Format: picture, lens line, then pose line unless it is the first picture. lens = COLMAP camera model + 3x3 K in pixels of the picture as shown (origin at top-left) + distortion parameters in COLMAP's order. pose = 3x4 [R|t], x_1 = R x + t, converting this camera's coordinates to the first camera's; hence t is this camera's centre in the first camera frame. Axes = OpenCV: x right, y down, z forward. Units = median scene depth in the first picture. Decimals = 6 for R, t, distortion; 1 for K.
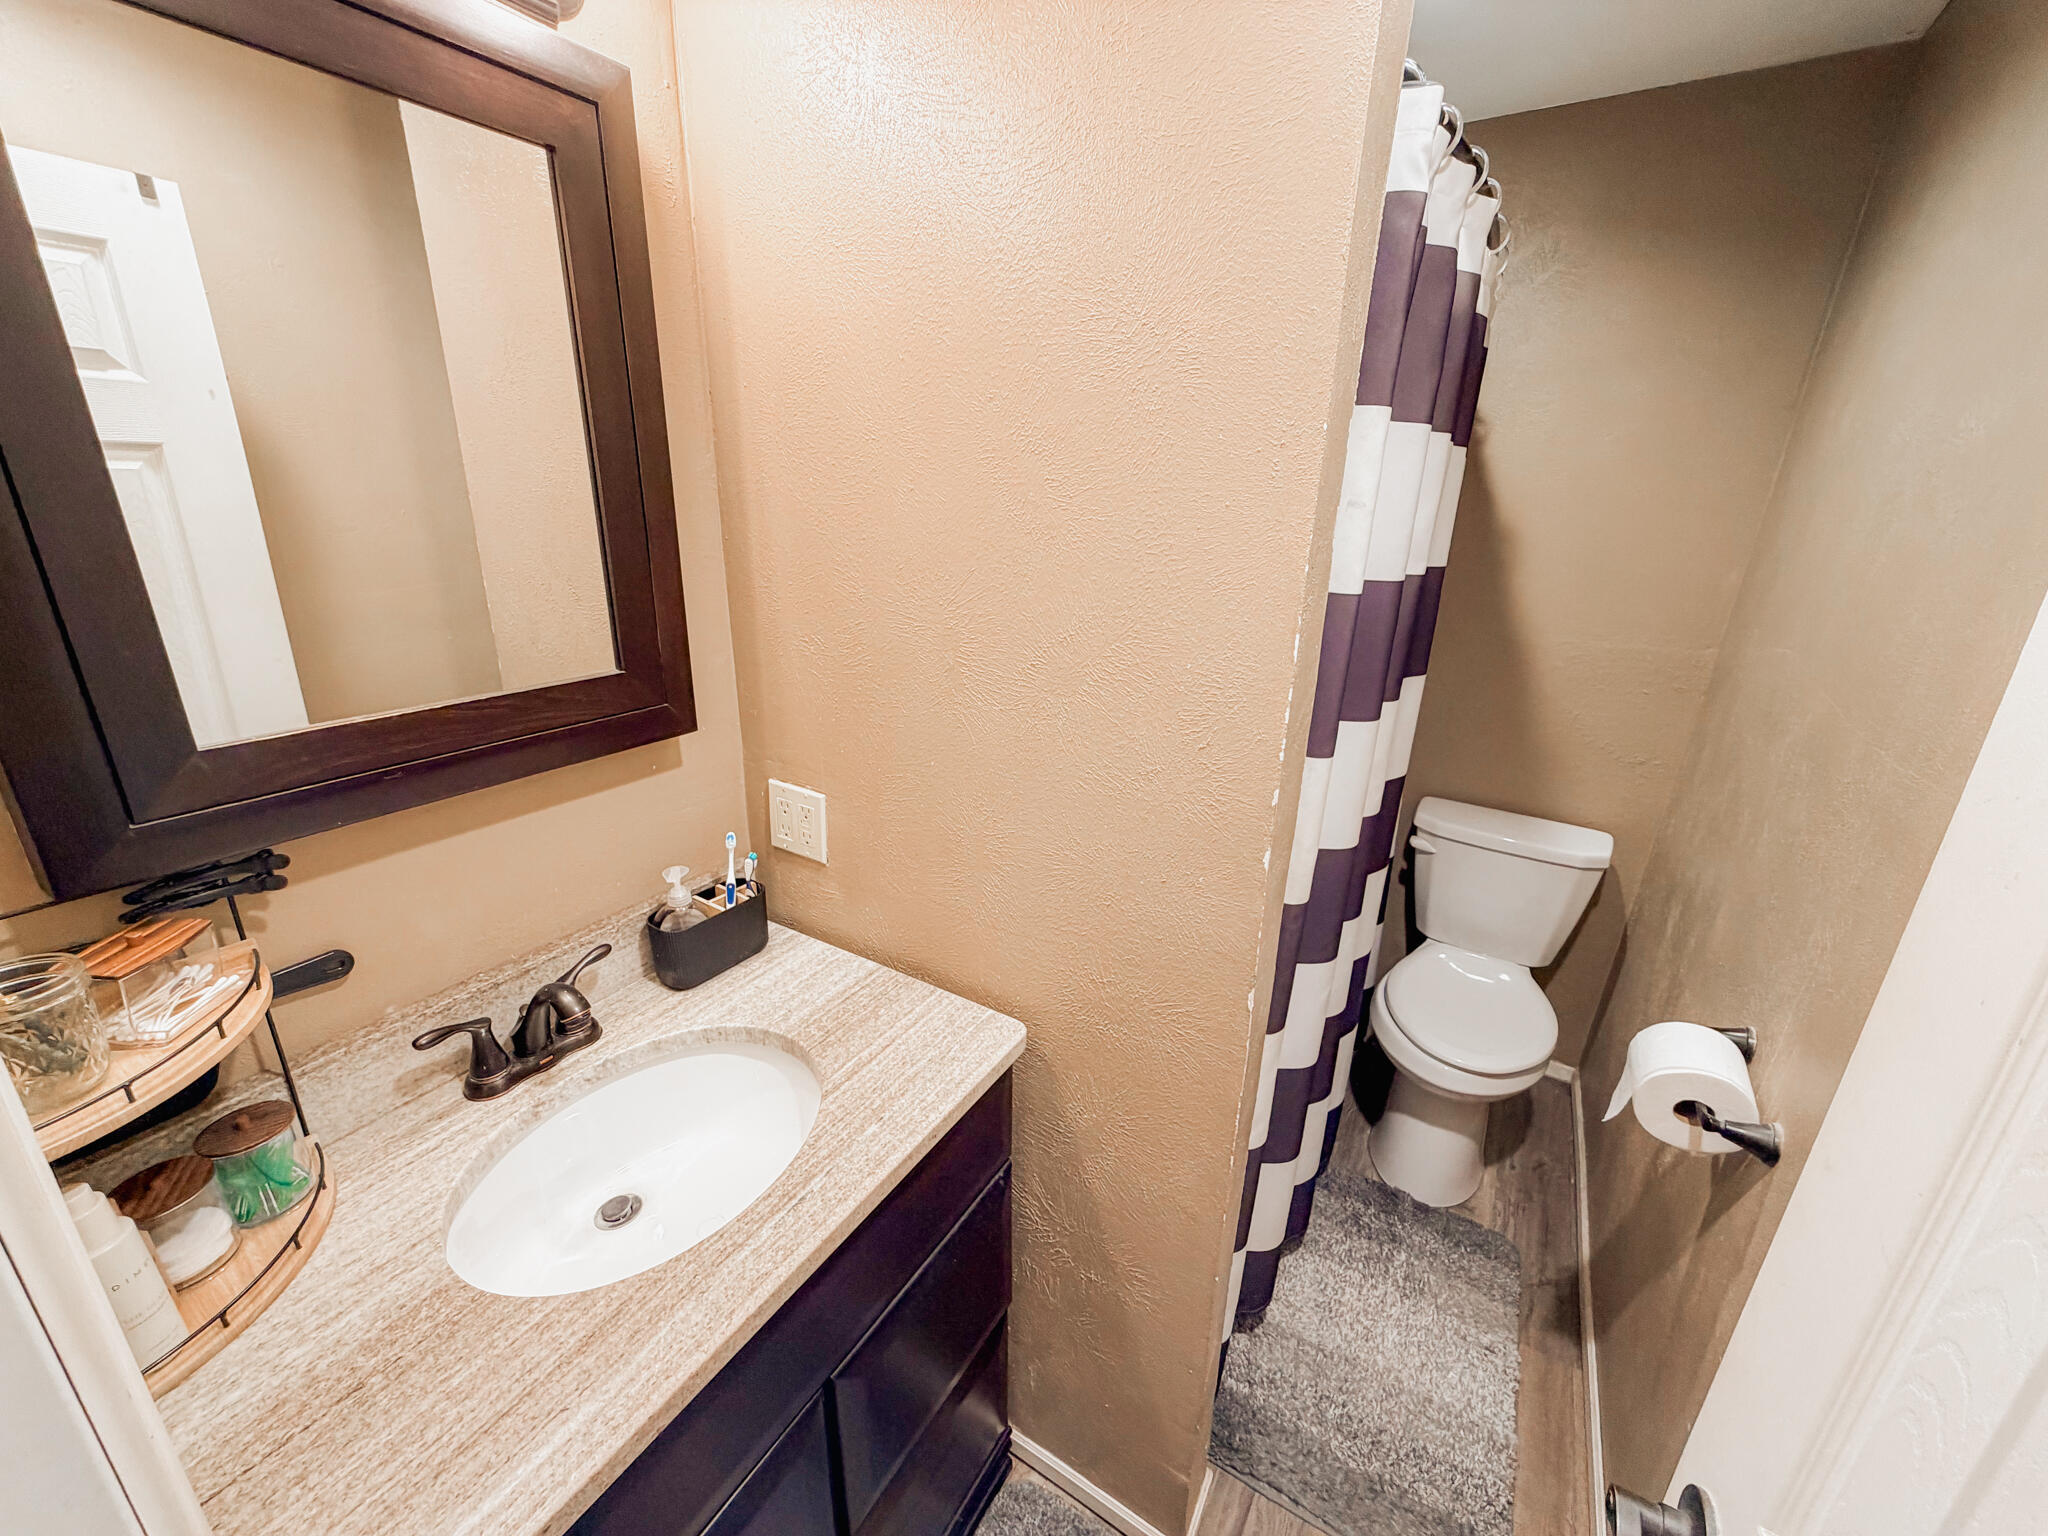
lens RADIAL K [[815.6, 0, 1021.6], [0, 815.6, 765.2], [0, 0, 1]] dist [-0.000247, 0.000553]
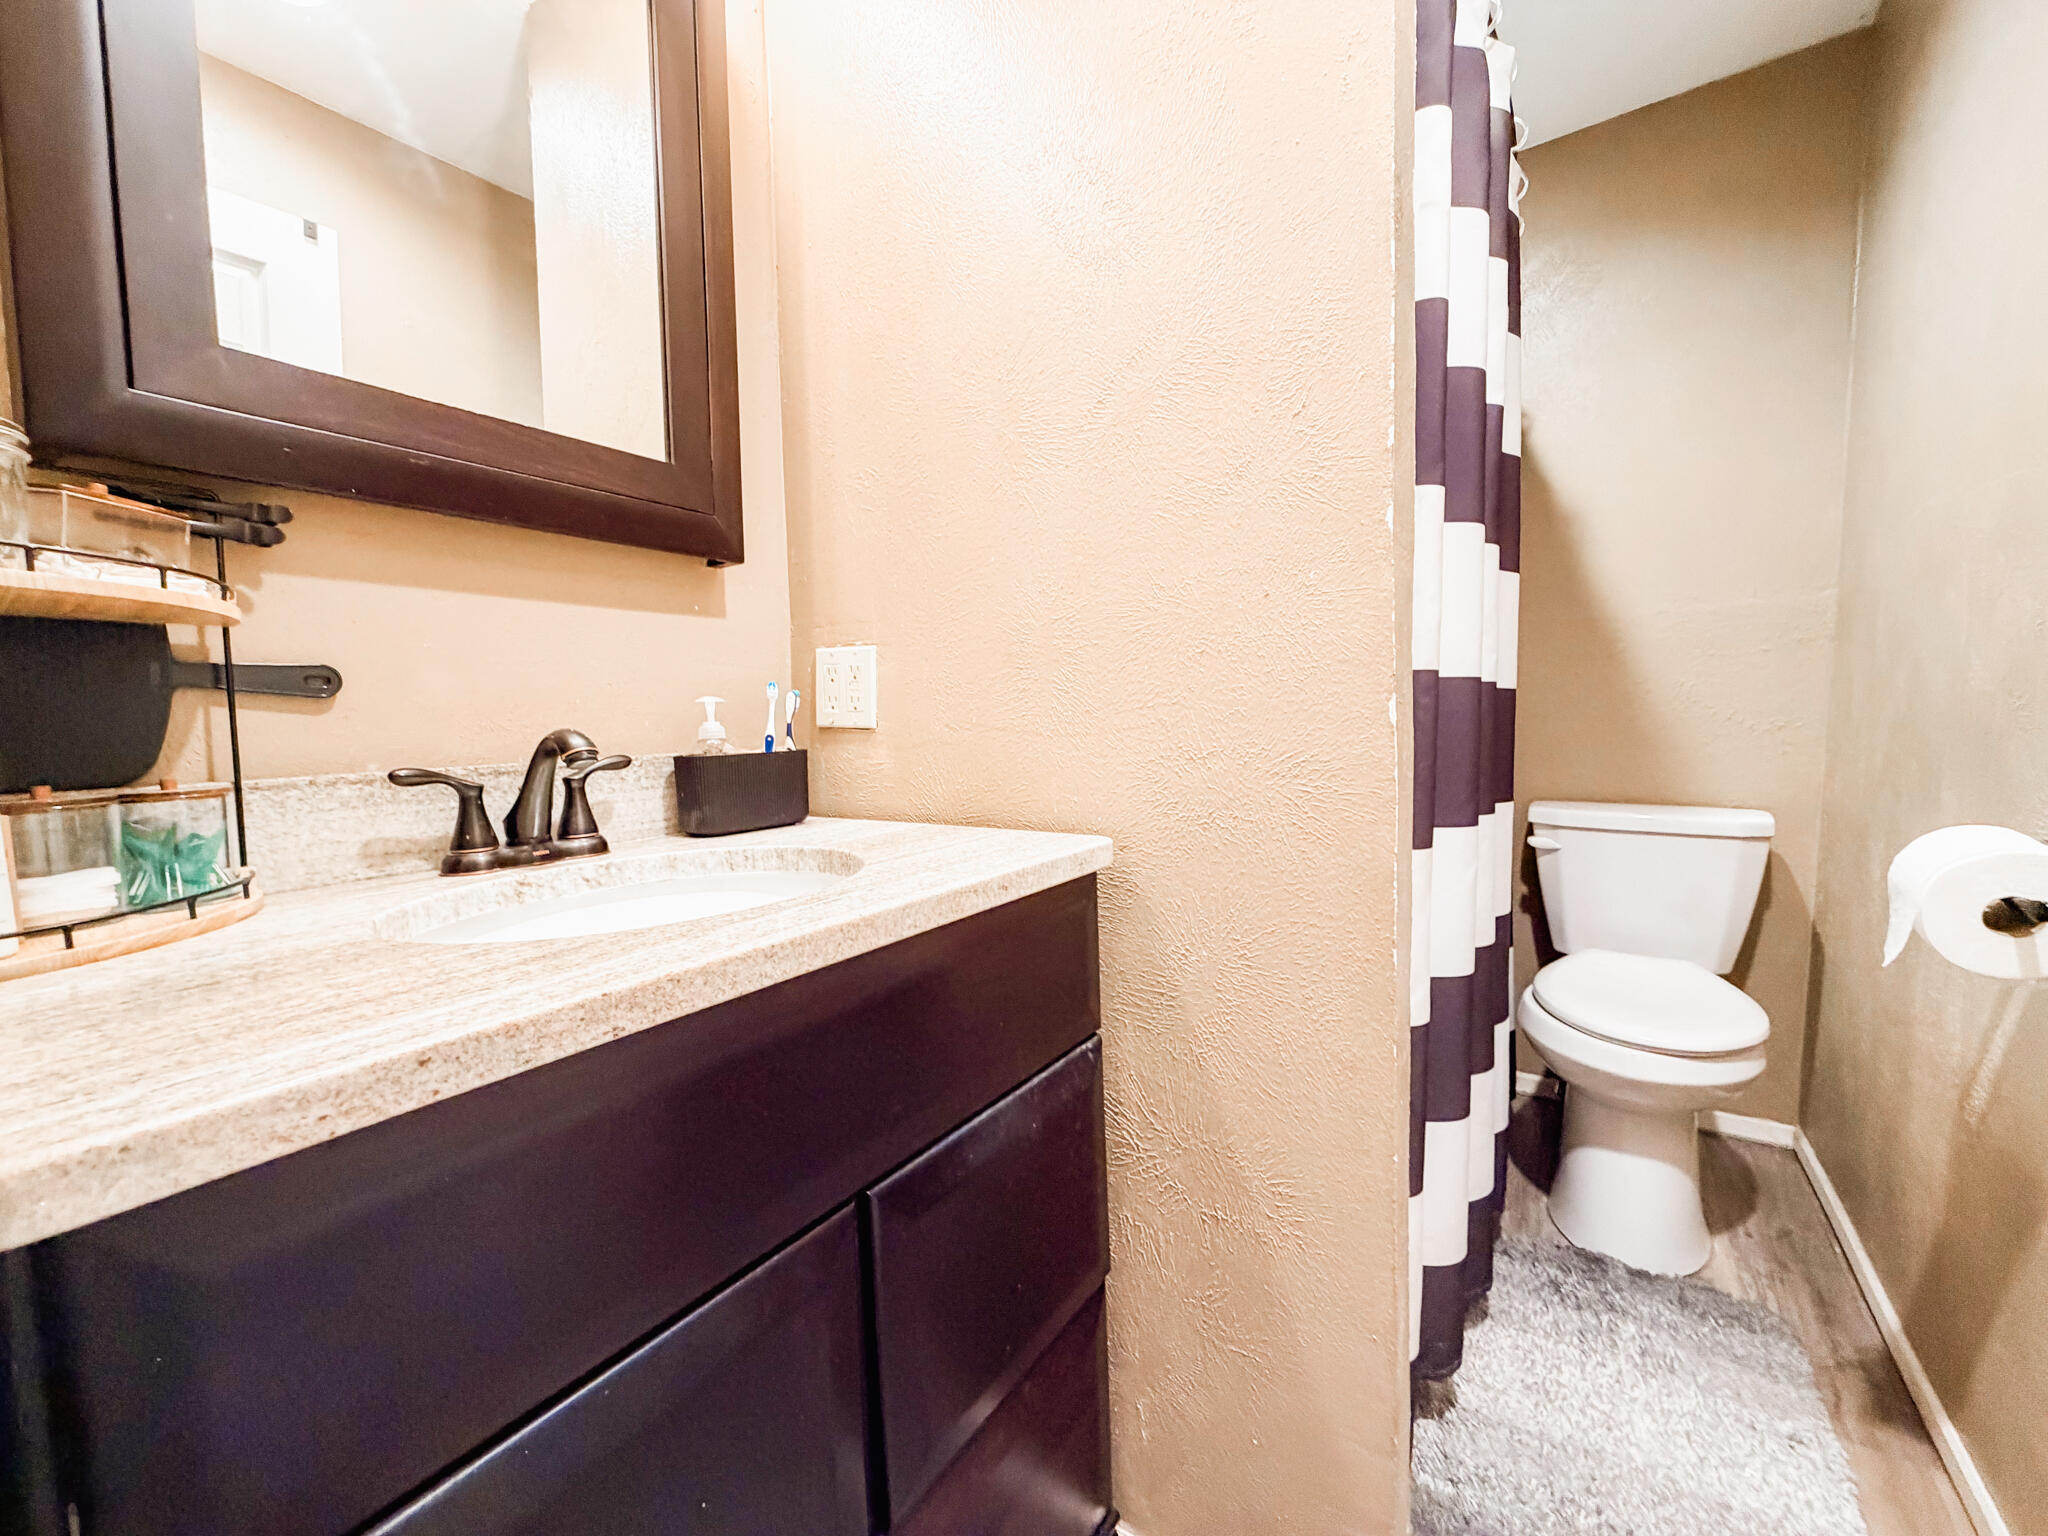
lens RADIAL K [[815.6, 0, 1022.3], [0, 815.6, 765.8], [0, 0, 1]] dist [-0.000247, 0.000553]
pose [[0.997618, -0.041866, -0.054814, -0.026513], [0.025684, 0.963045, -0.268112, 0.344593], [0.064013, 0.266066, 0.961827, 0.135254]]
